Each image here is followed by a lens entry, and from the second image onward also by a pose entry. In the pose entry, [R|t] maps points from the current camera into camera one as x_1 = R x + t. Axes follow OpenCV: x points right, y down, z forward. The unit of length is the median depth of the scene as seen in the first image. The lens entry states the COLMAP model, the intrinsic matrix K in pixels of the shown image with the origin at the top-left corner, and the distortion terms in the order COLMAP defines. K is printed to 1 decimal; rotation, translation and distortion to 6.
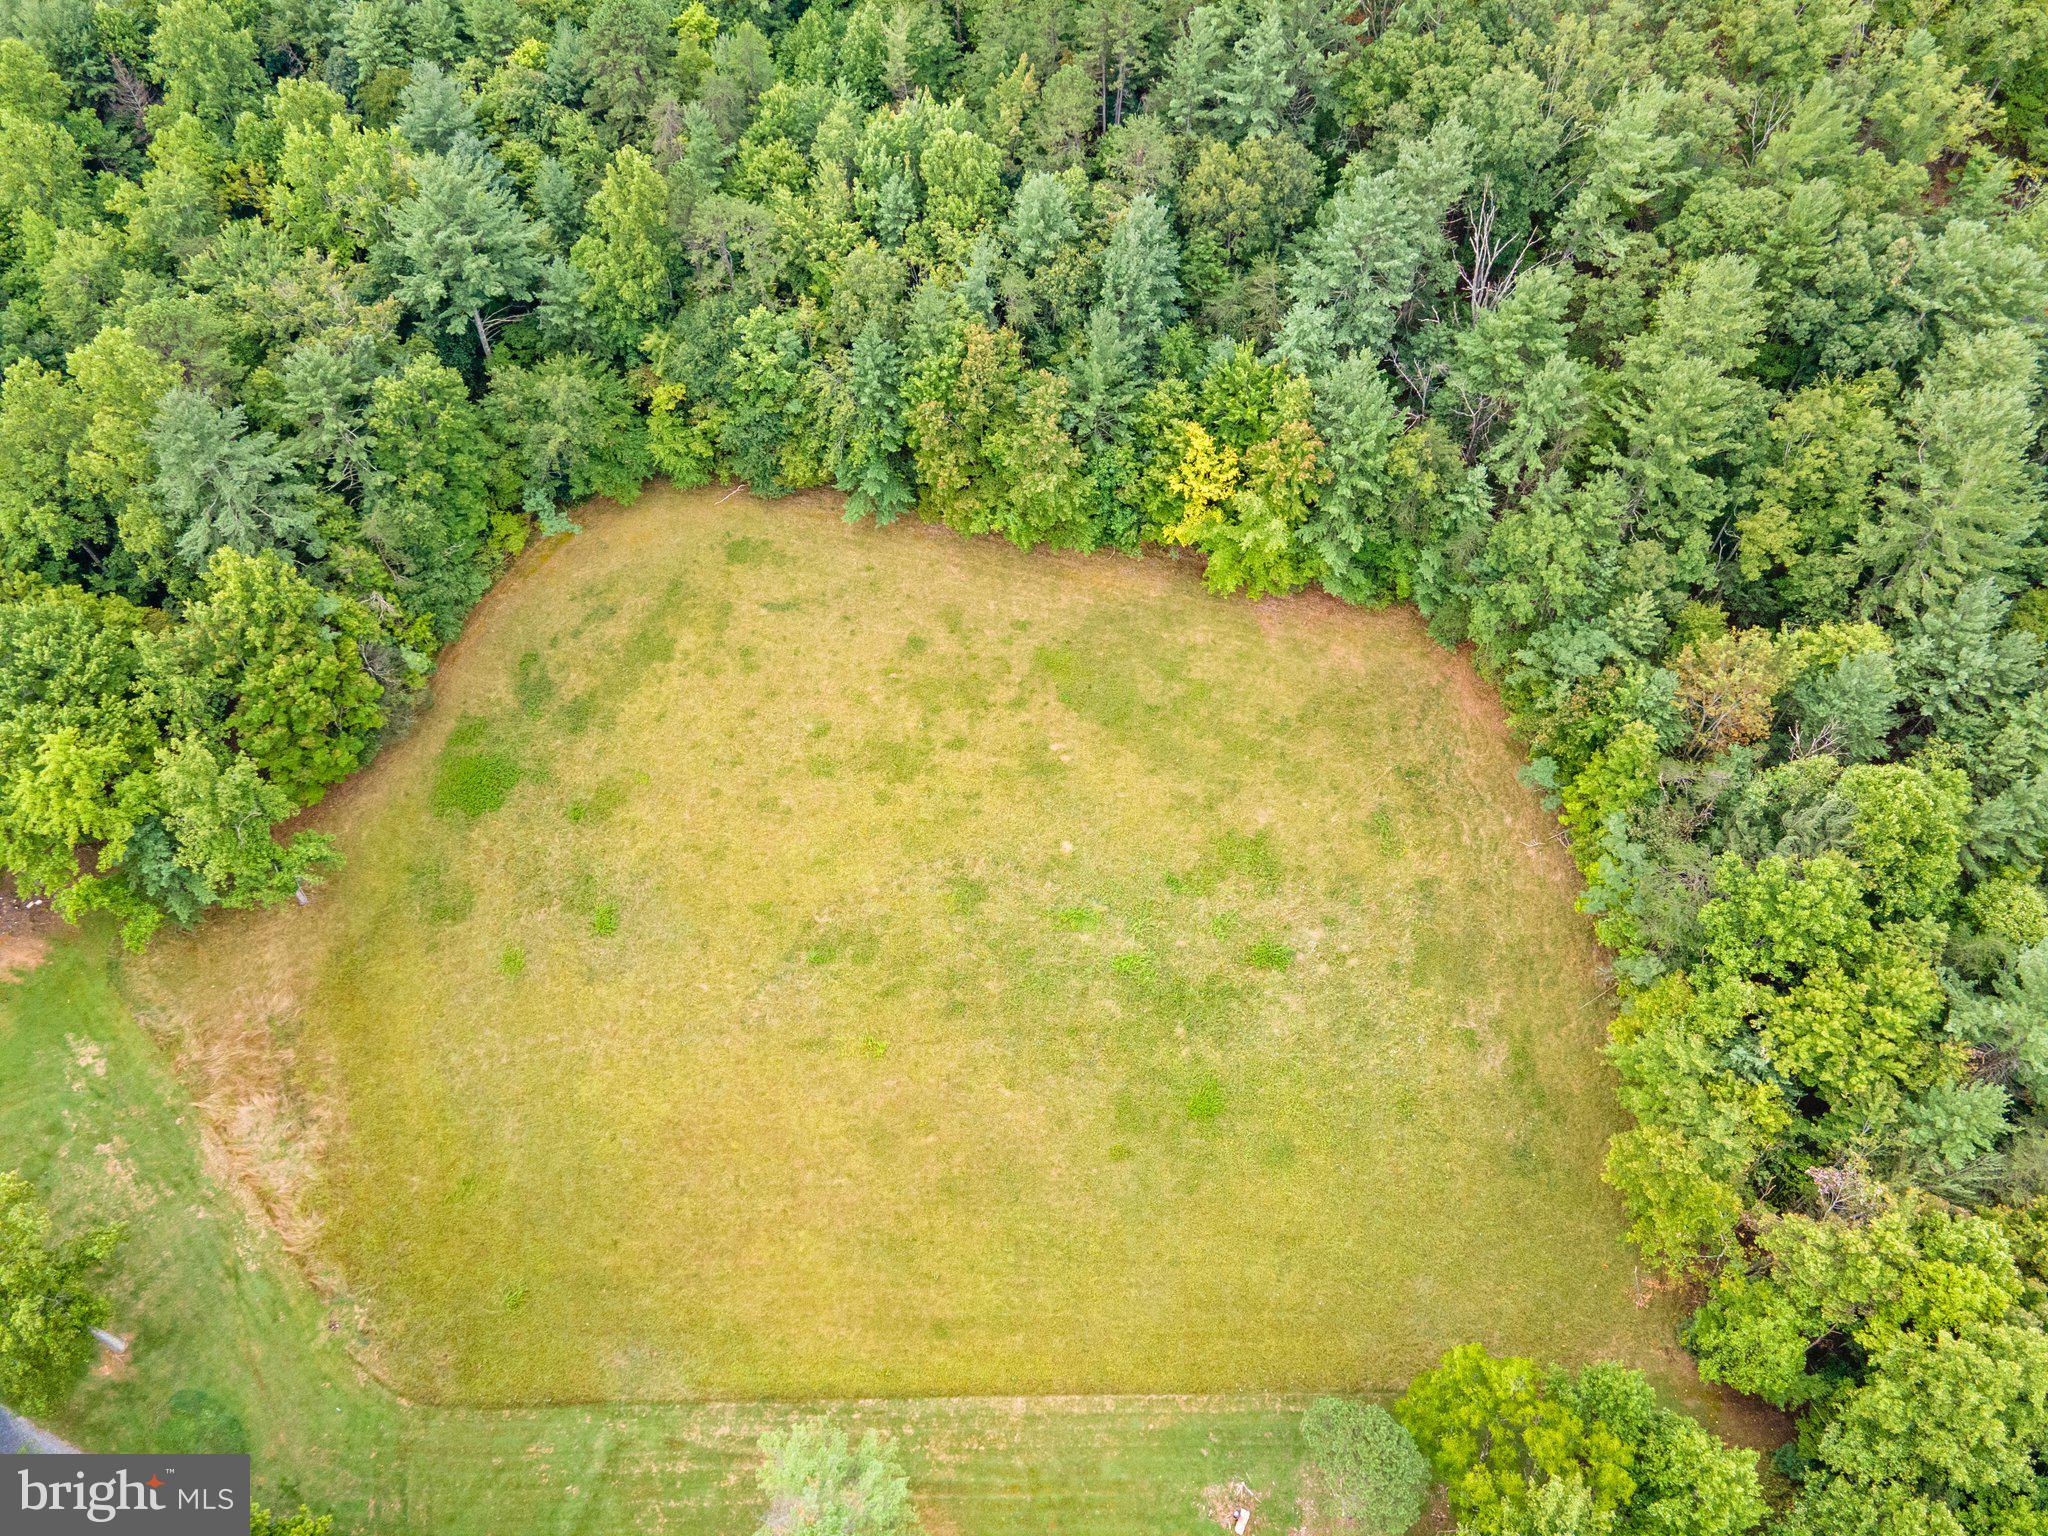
lens RADIAL K [[1418.1, 0, 1024.0], [0, 1418.1, 768.0], [0, 0, 1]] dist [0.090703, -0.069610]
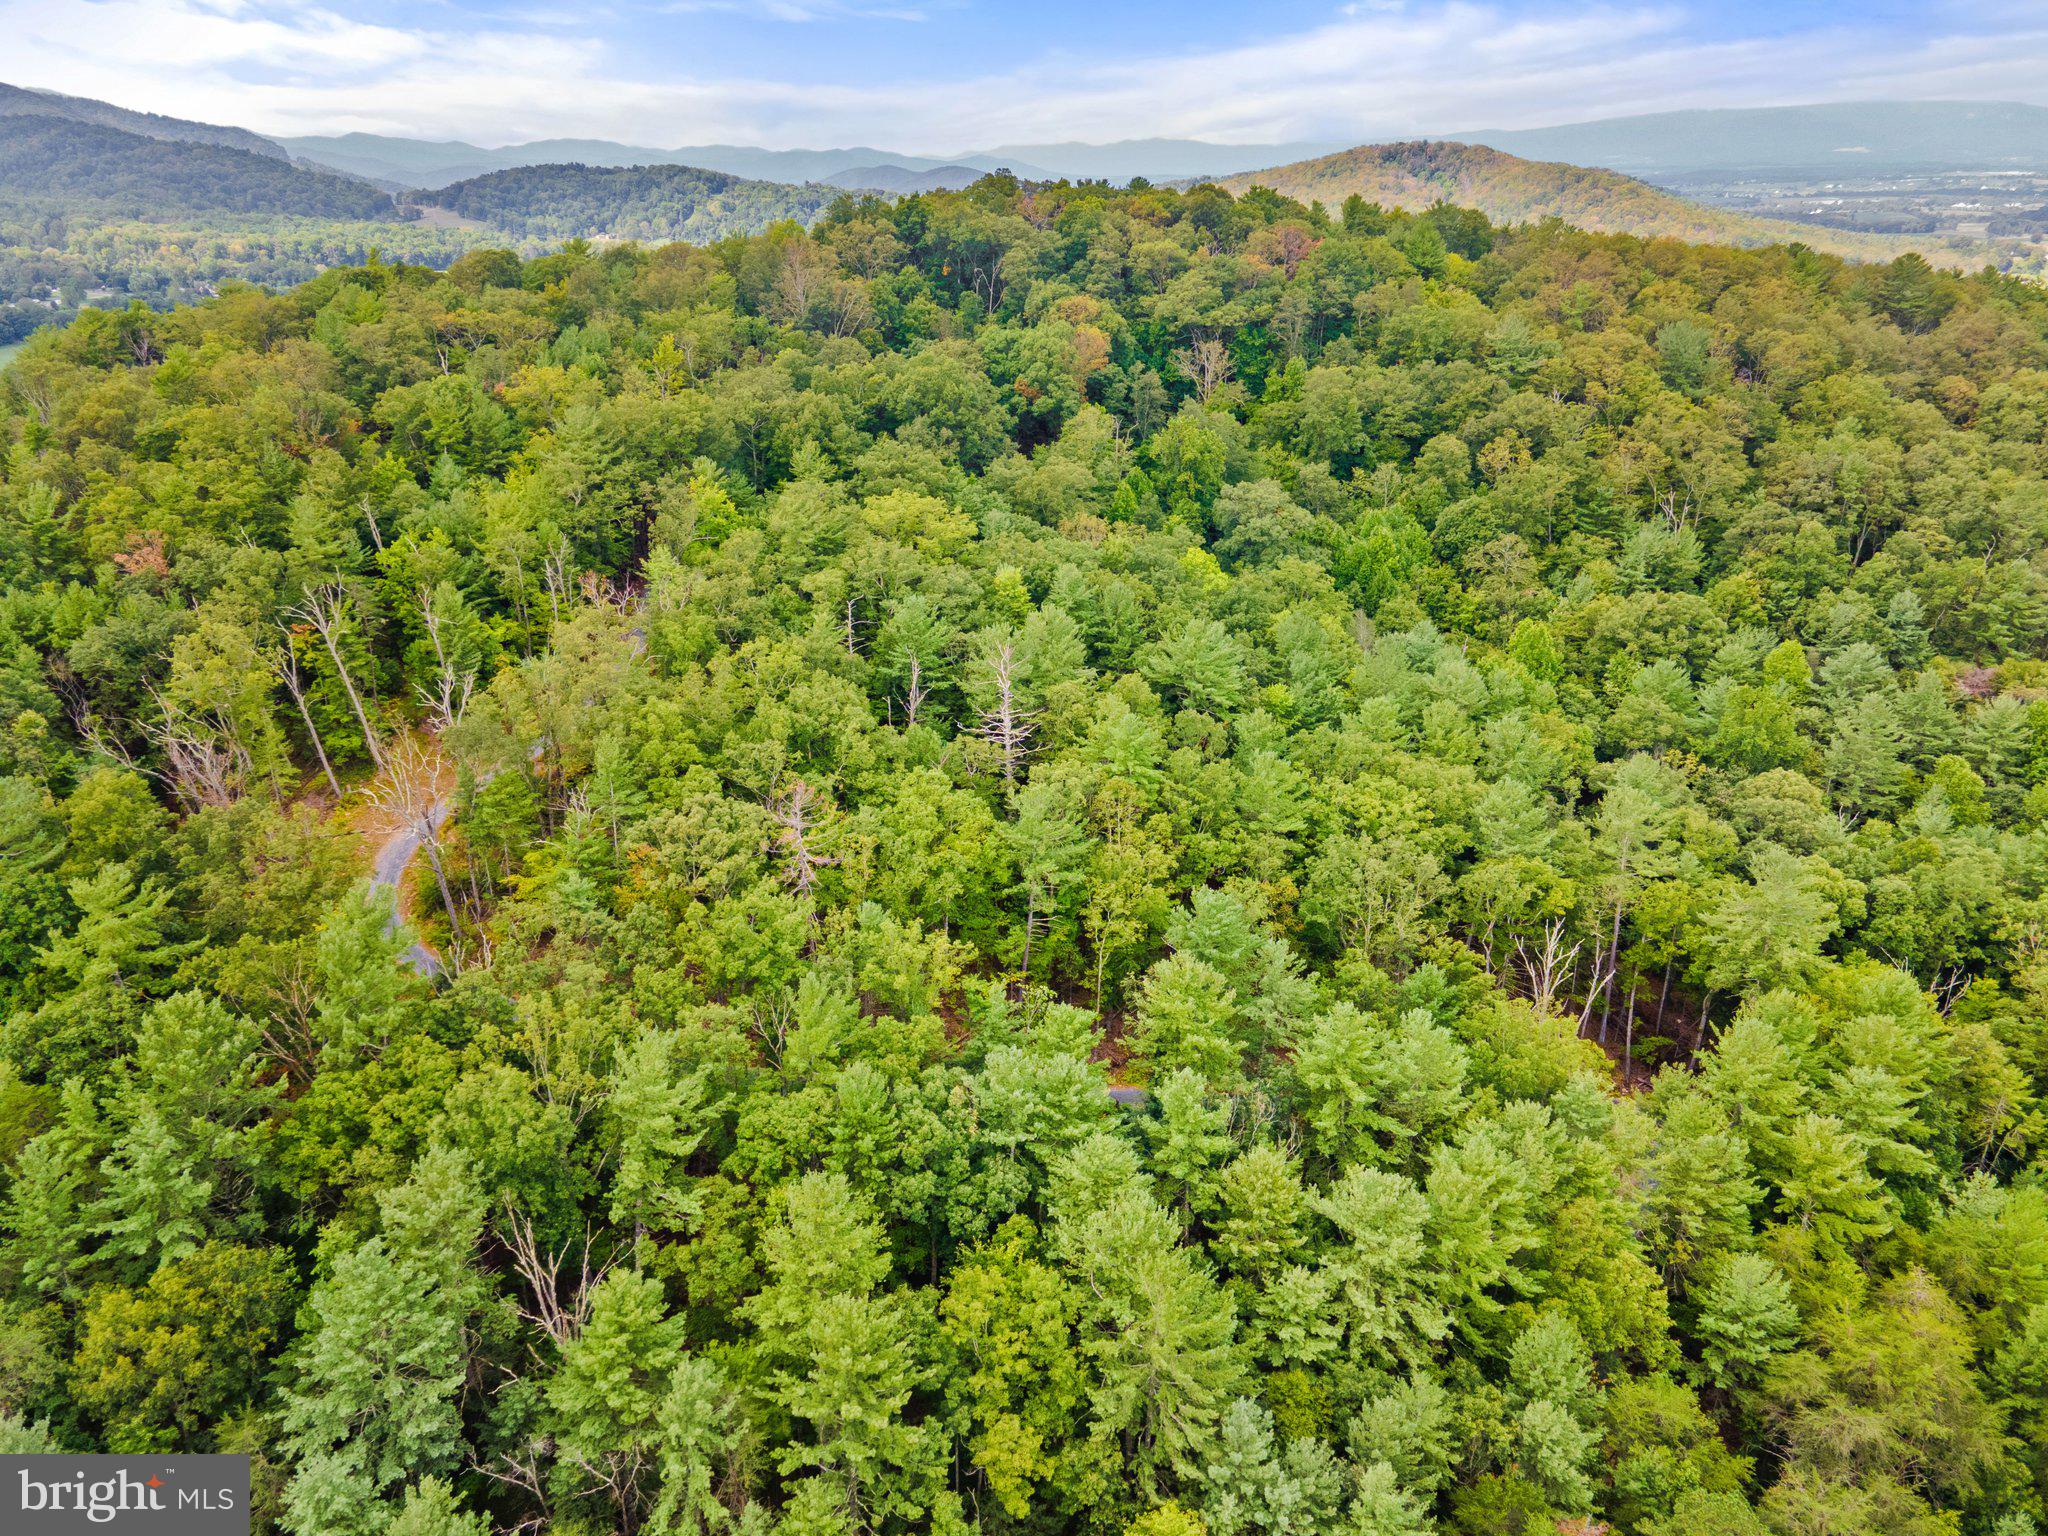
lens RADIAL K [[1414.2, 0, 1024.0], [0, 1414.2, 768.0], [0, 0, 1]] dist [0.005289, 0.002449]
pose [[0.767527, -0.224271, 0.600504, 0.125257], [0.518663, 0.767773, -0.376182, -0.147744], [-0.376684, 0.600189, 0.705608, 0.200194]]
